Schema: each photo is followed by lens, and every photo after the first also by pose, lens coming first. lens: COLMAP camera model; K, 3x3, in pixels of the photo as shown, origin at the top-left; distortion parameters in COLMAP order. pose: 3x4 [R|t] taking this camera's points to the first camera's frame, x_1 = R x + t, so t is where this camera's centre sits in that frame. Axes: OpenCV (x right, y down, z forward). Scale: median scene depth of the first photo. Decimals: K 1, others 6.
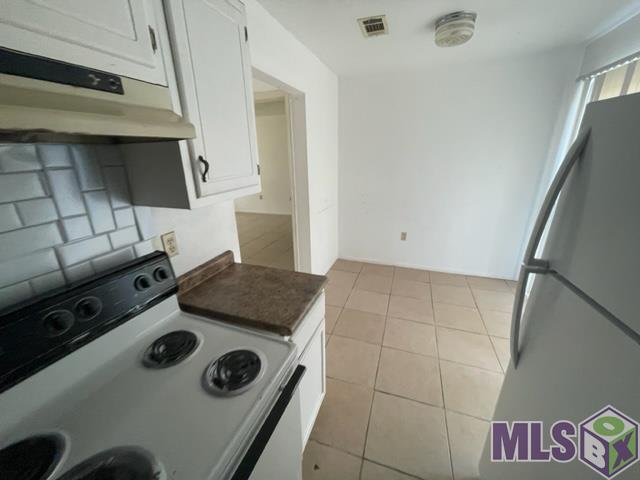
lens RADIAL K [[257.2, 0, 320.7], [0, 257.2, 245.6], [0, 0, 1]] dist [-0.003736, 0.001882]
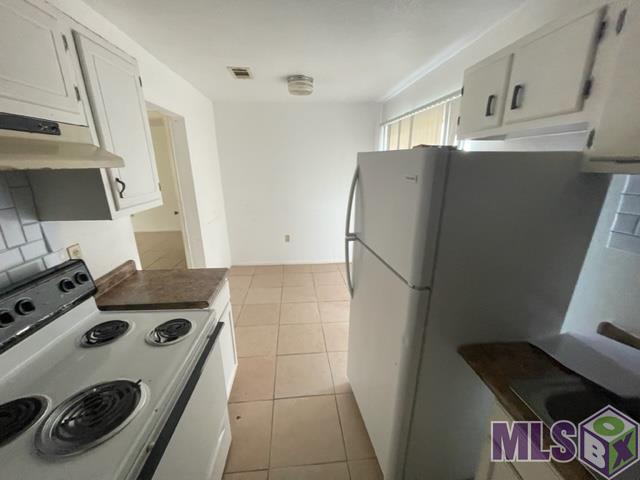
lens RADIAL K [[257.2, 0, 319.7], [0, 257.2, 244.4], [0, 0, 1]] dist [-0.003736, 0.001882]
pose [[0.906350, -0.108900, 0.408253, -0.092641], [0.129200, 0.991366, -0.022389, 0.115325], [-0.402290, 0.073038, 0.912594, -0.458116]]
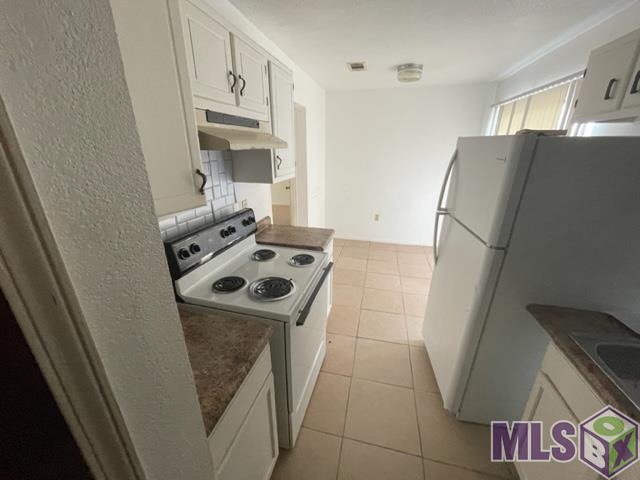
lens RADIAL K [[257.2, 0, 318.9], [0, 257.2, 241.9], [0, 0, 1]] dist [-0.003736, 0.001882]
pose [[0.995049, -0.011849, 0.098679, -0.297992], [0.011435, 0.999923, 0.004755, 0.242854], [-0.098728, -0.003603, 0.995108, -0.792038]]
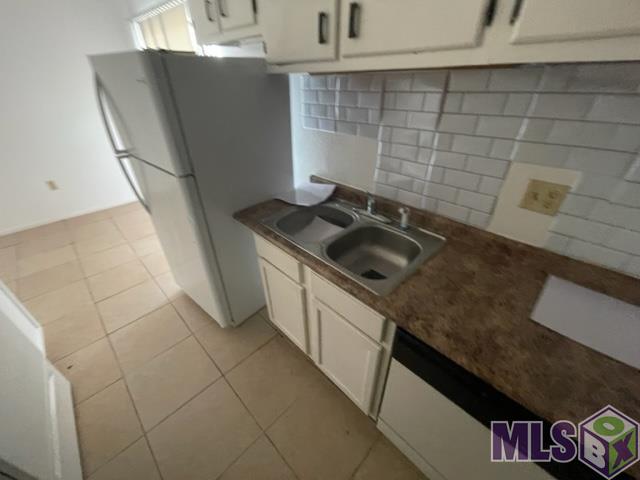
lens RADIAL K [[257.2, 0, 316.3], [0, 257.2, 240.9], [0, 0, 1]] dist [-0.003736, 0.001882]
pose [[0.436433, -0.475227, 0.763993, -0.186106], [0.310778, 0.876490, 0.367671, 0.295628], [-0.844360, 0.076969, 0.530220, -0.839696]]
